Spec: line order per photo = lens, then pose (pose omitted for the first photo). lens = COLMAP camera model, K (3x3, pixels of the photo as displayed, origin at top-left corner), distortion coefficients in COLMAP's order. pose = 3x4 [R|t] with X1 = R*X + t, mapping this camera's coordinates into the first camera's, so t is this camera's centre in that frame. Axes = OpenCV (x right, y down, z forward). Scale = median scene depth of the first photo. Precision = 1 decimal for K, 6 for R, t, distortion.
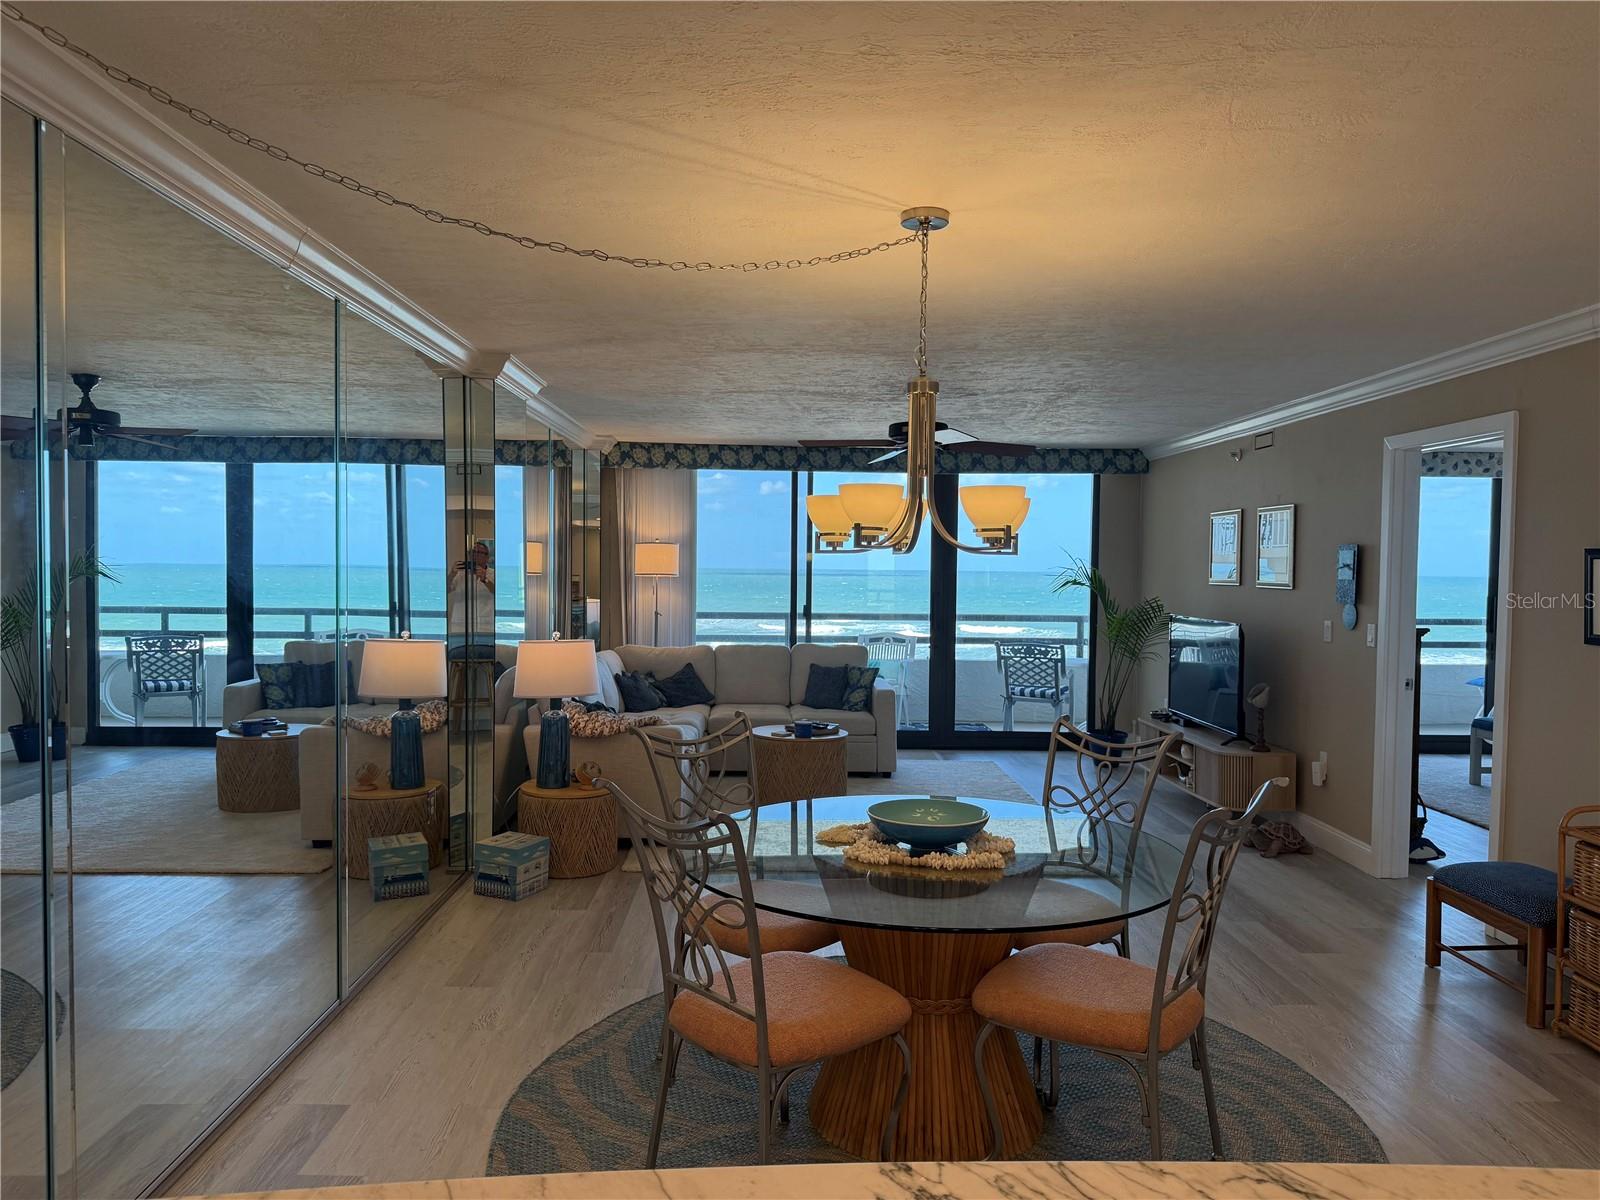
lens RADIAL K [[1133.8, 0, 810.0], [0, 1133.8, 604.0], [0, 0, 1]] dist [0.087349, -0.141843]
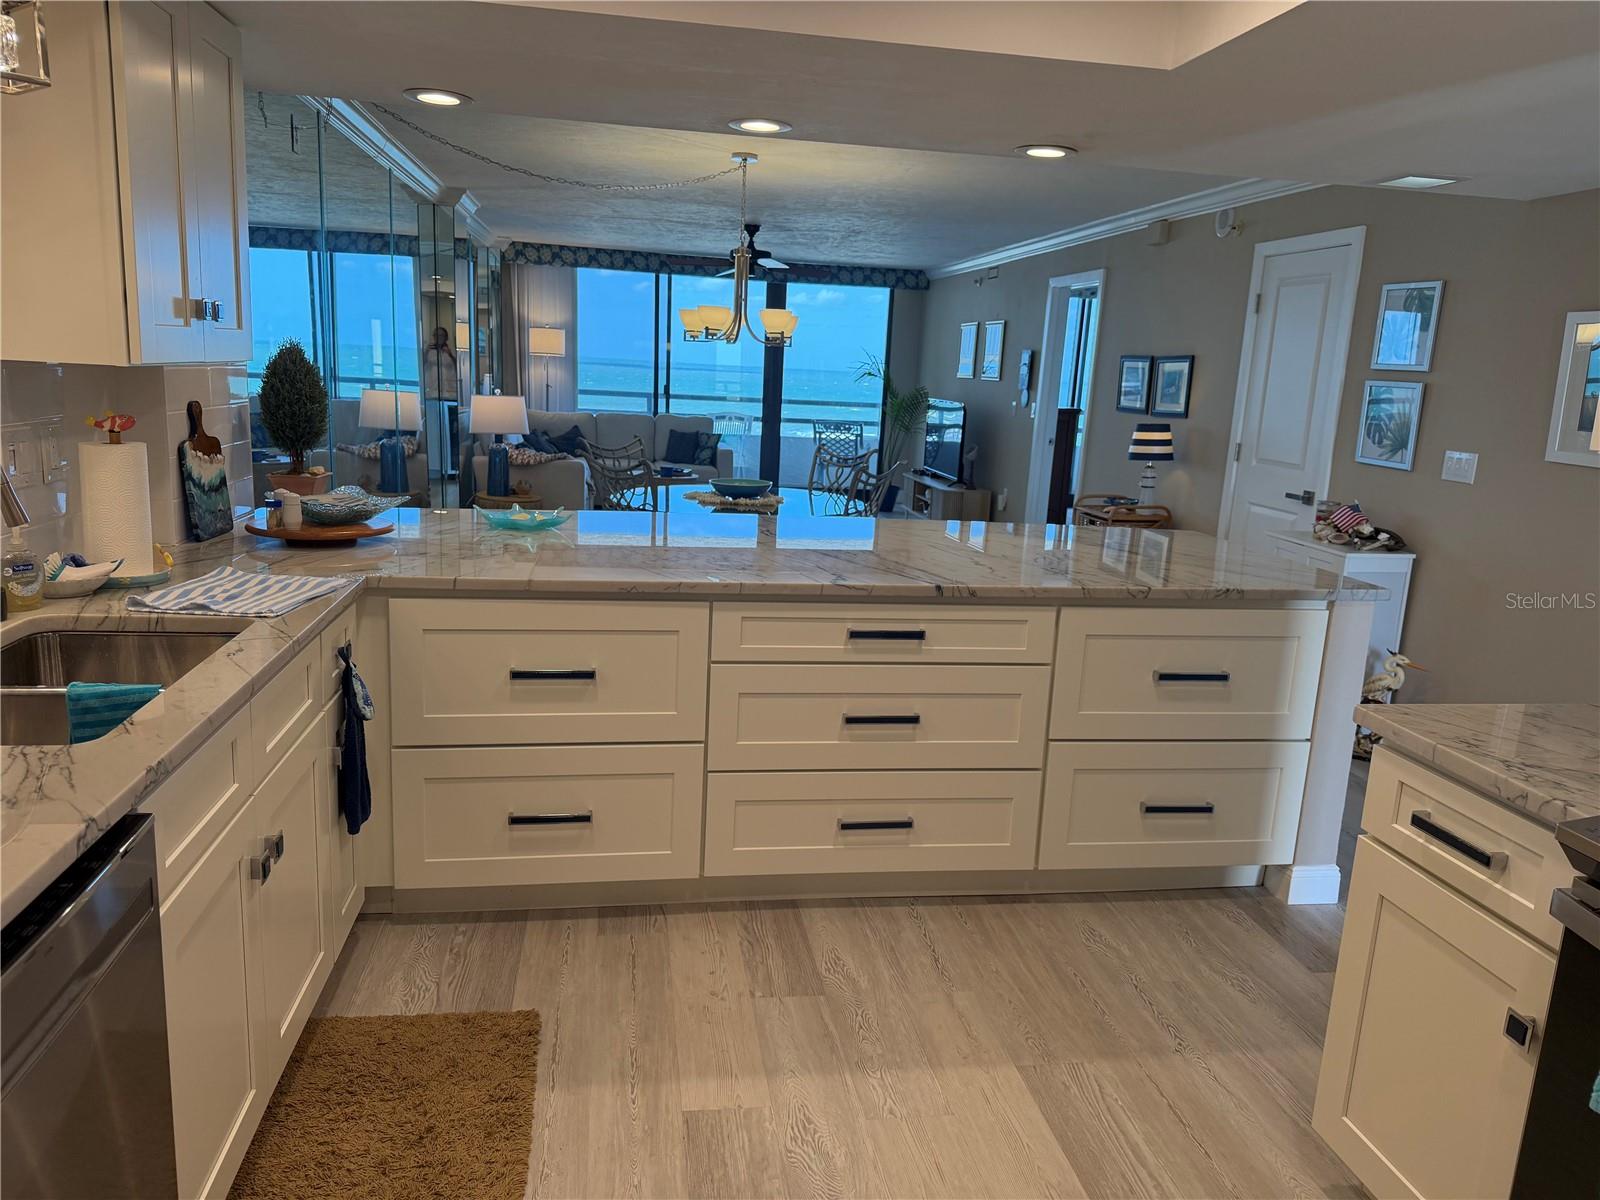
lens RADIAL K [[1128.6, 0, 802.9], [0, 1128.6, 636.2], [0, 0, 1]] dist [0.102678, -0.138777]
pose [[0.991693, 0.007185, 0.128426, -0.016721], [-0.033130, 0.979020, 0.201051, 0.021104], [-0.124287, -0.203636, 0.971126, -0.418653]]
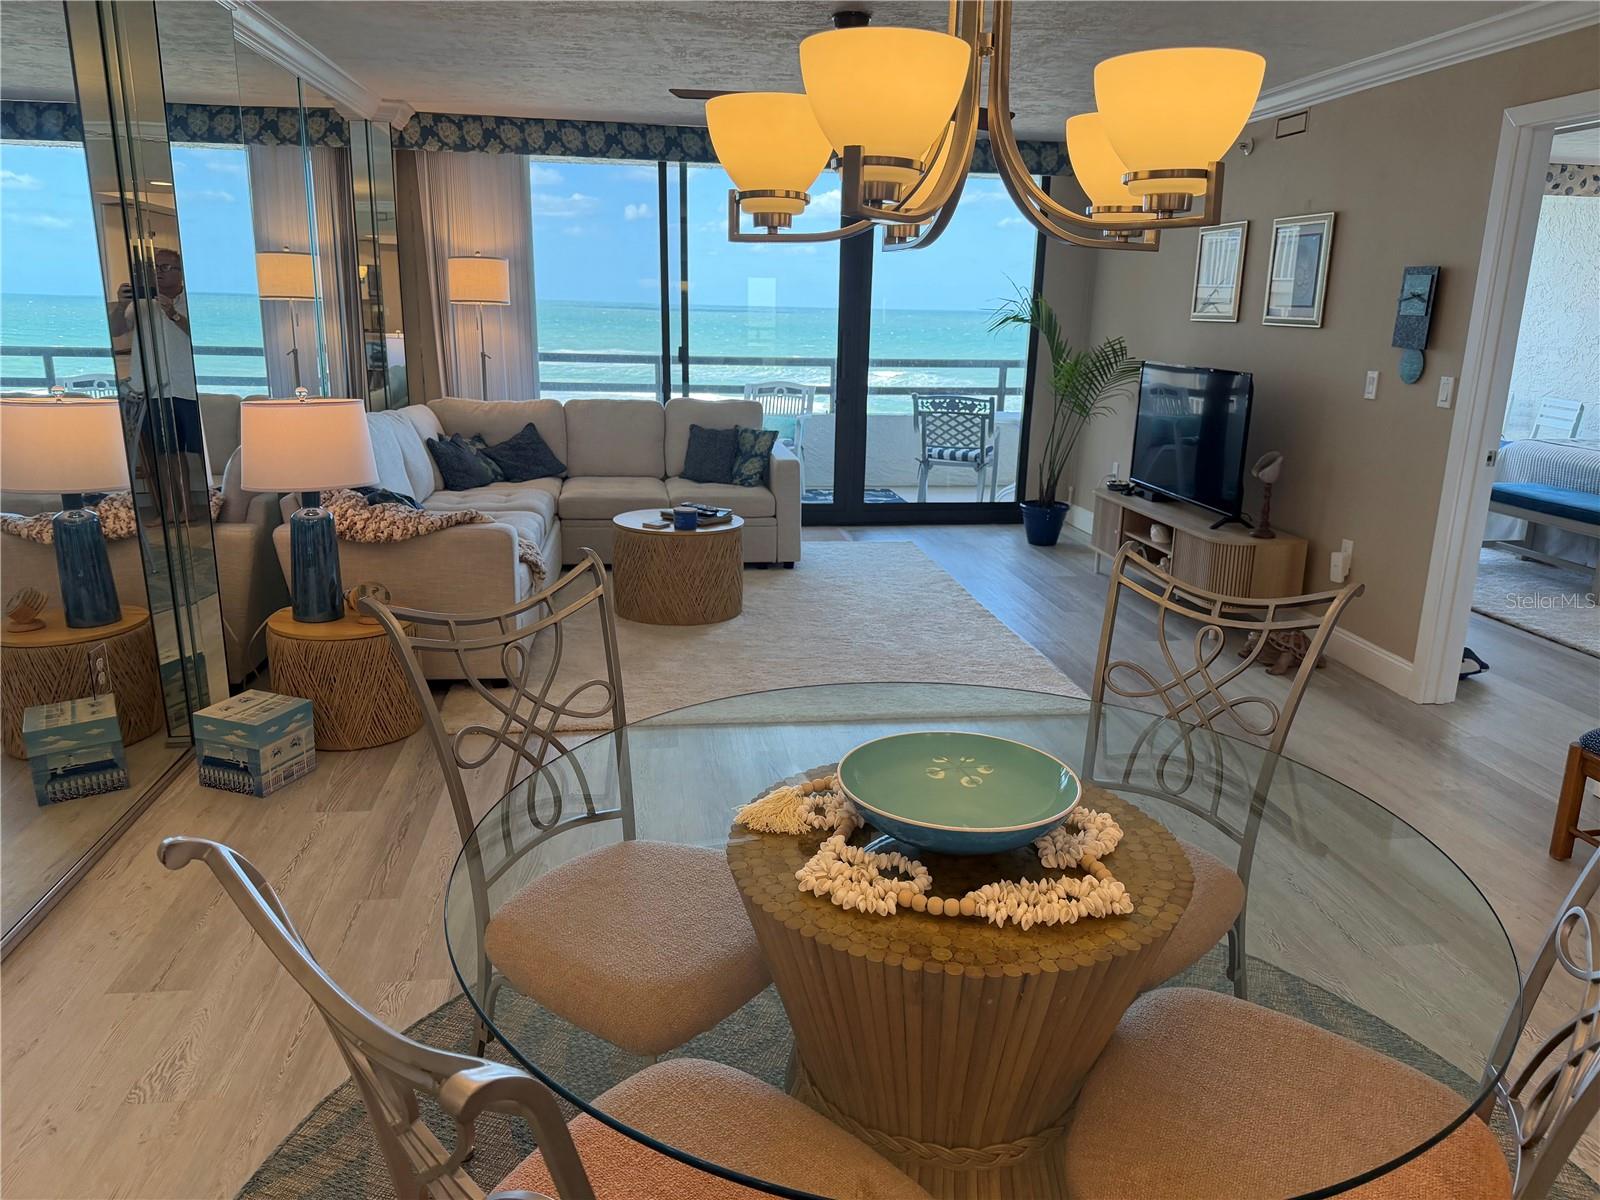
lens RADIAL K [[1133.8, 0, 810.0], [0, 1133.8, 604.0], [0, 0, 1]] dist [0.087349, -0.141843]
pose [[0.993672, -0.019079, 0.110690, -0.007675], [-0.006176, 0.974697, 0.223444, -0.002470], [-0.112153, -0.222713, 0.968411, 0.245655]]
